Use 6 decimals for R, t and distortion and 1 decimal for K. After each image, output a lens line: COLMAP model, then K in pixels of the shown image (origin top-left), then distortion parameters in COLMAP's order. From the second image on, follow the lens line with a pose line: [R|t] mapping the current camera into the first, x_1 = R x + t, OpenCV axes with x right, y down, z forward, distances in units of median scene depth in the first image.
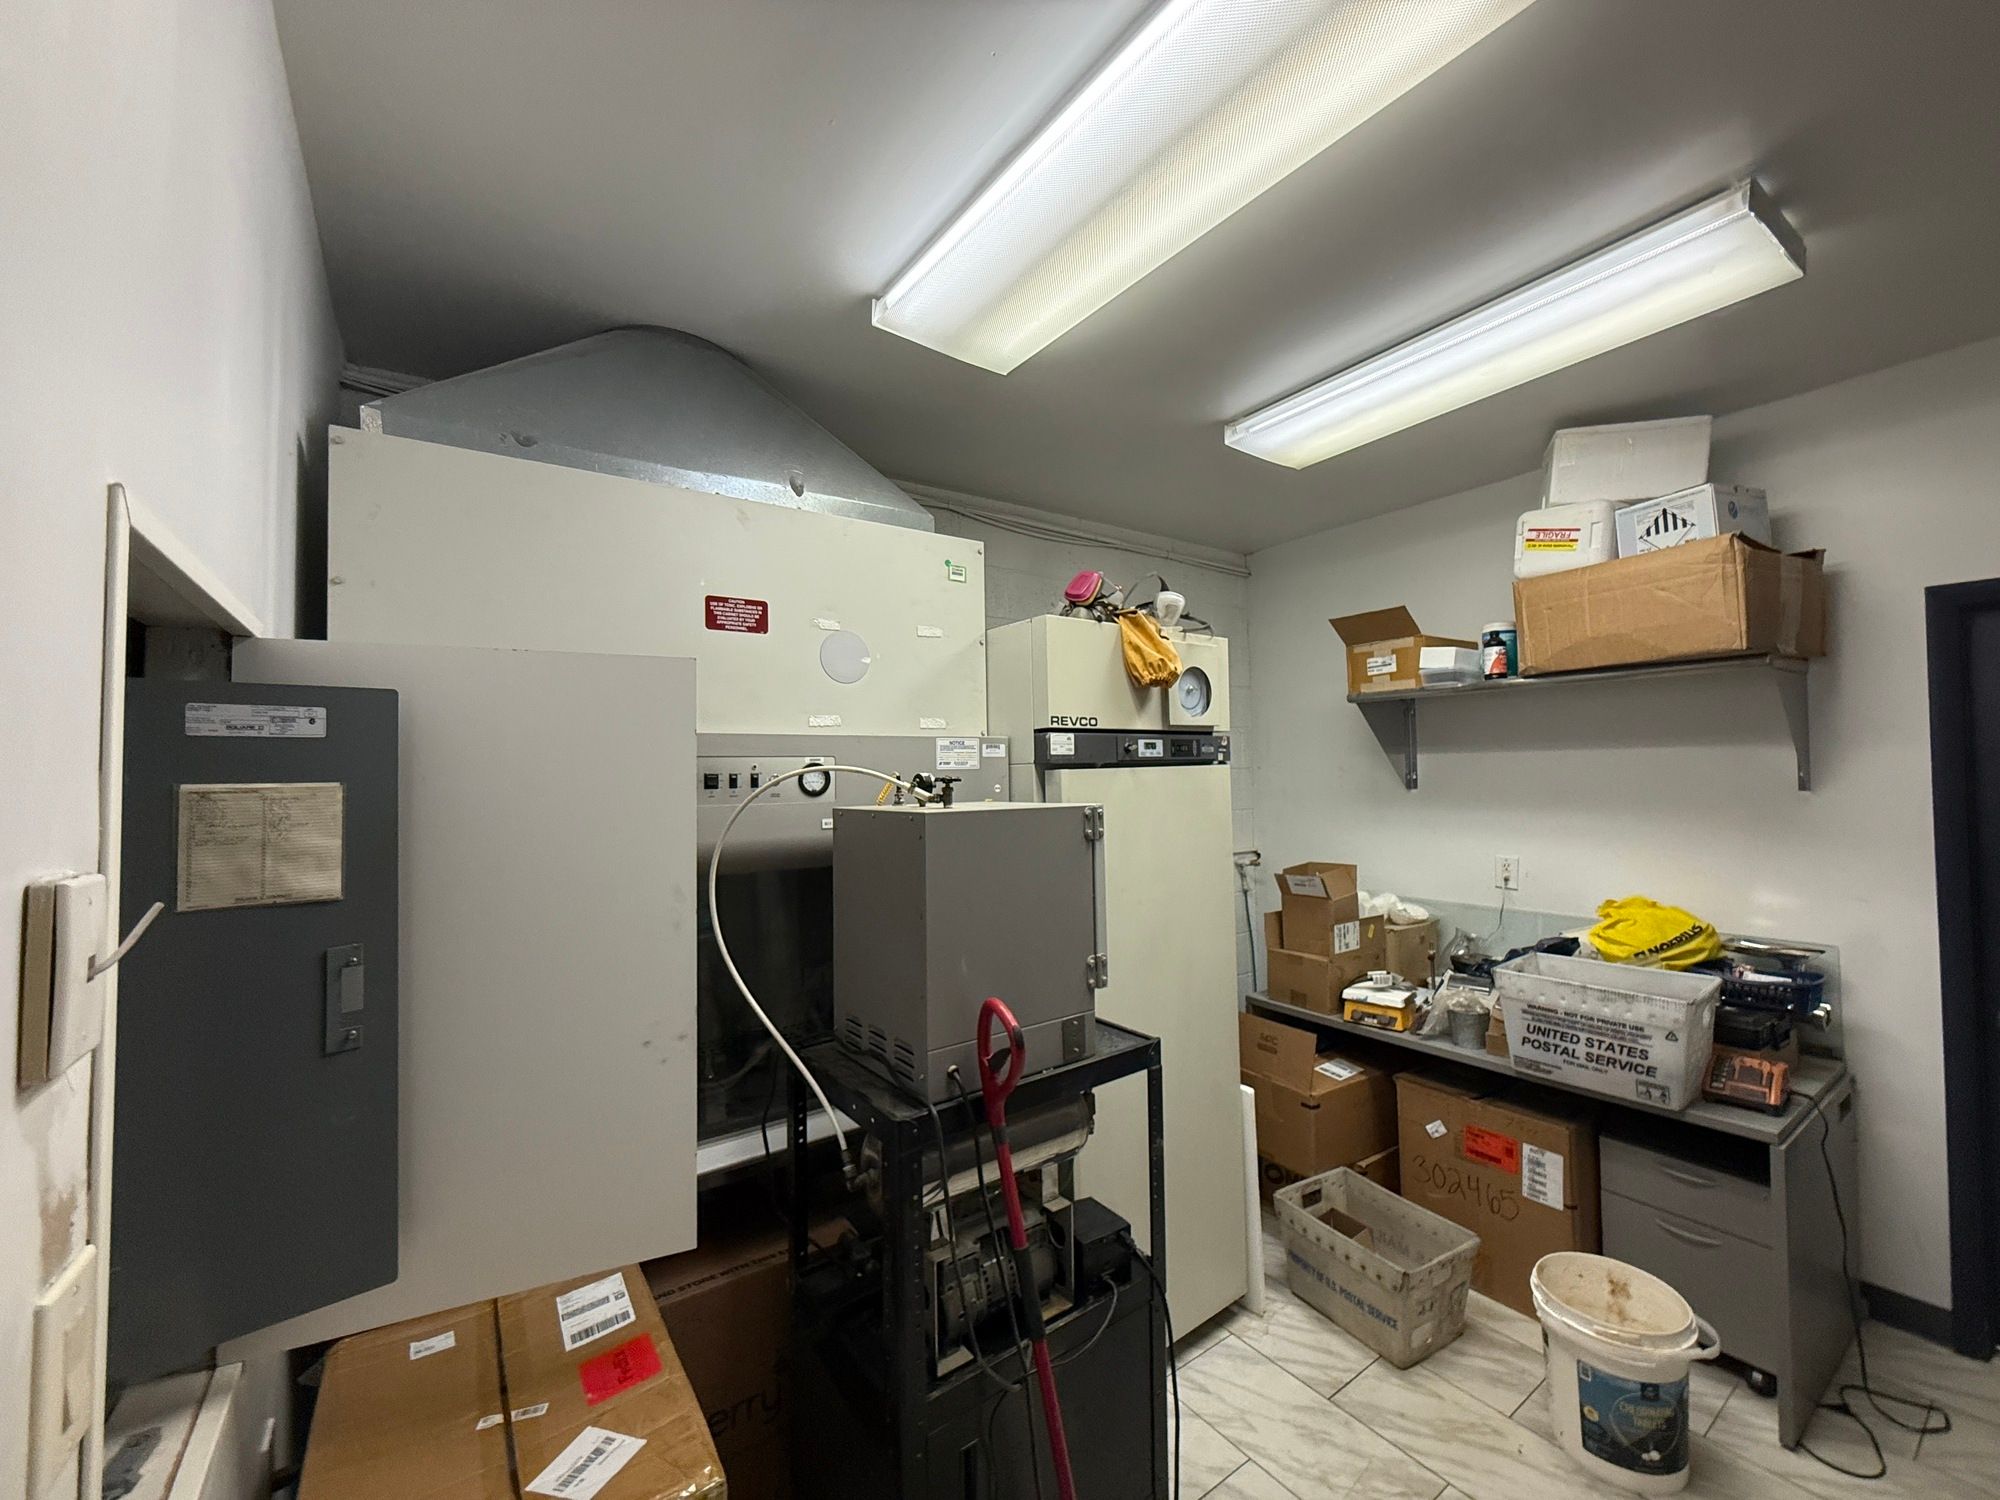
lens RADIAL K [[796.2, 0, 1001.2], [0, 796.2, 754.4], [0, 0, 1]] dist [0.001321, -0.000295]
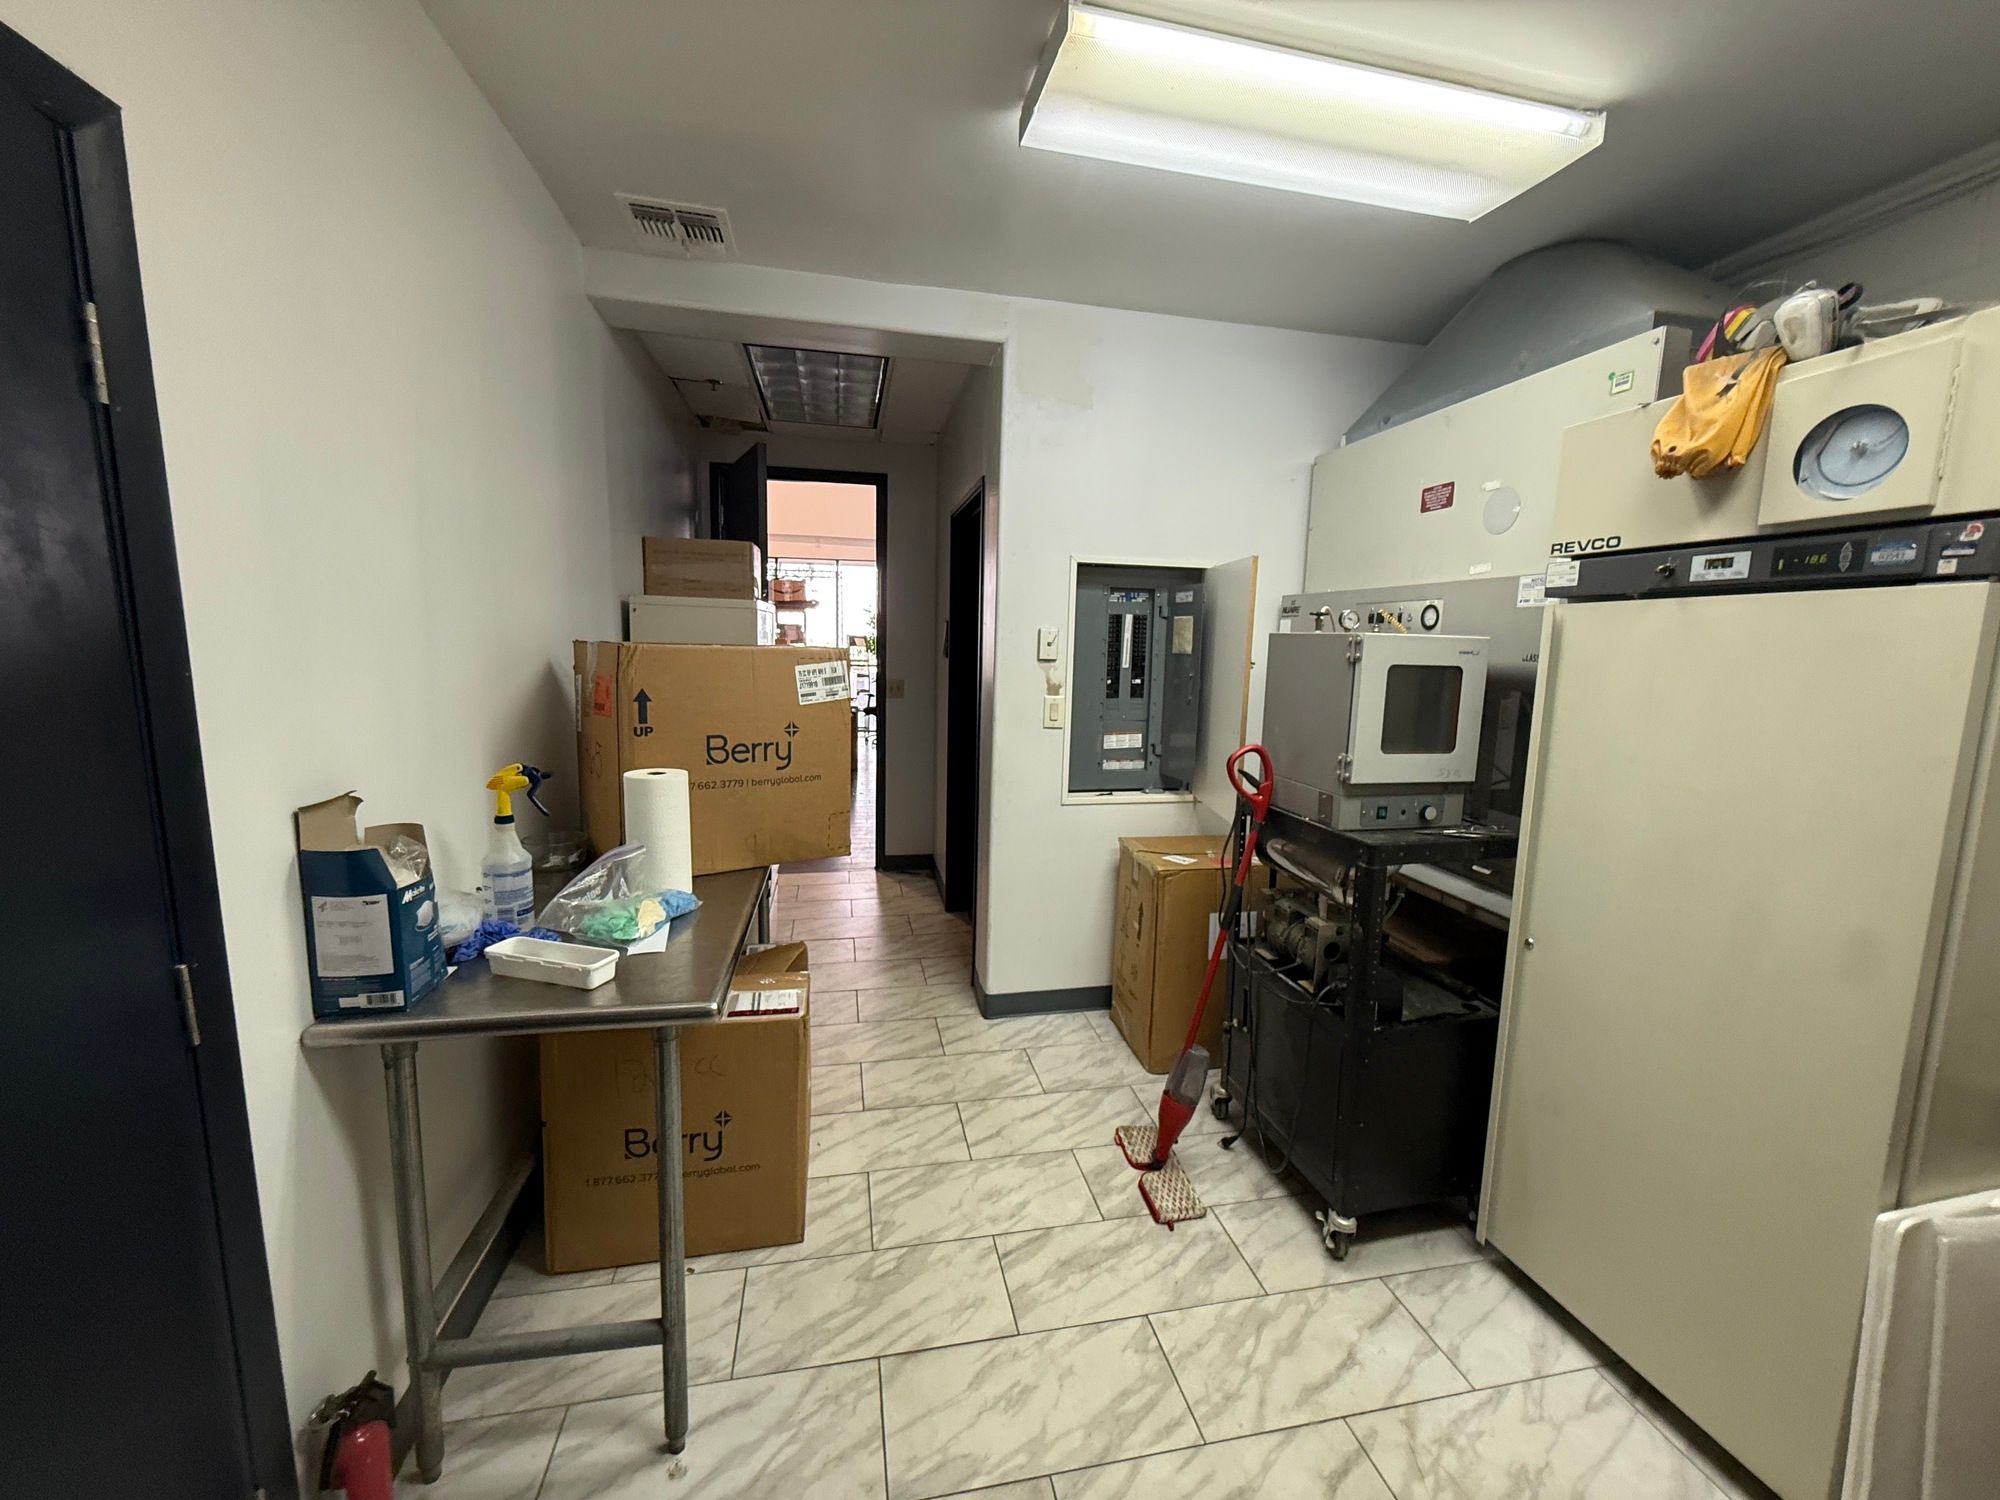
lens RADIAL K [[796.2, 0, 1002.1], [0, 796.2, 743.2], [0, 0, 1]] dist [0.001321, -0.000295]
pose [[-0.404895, 0.129460, -0.905152, 1.105462], [0.007012, 0.990337, 0.138507, 0.043862], [0.914336, 0.049734, -0.401890, 0.757912]]
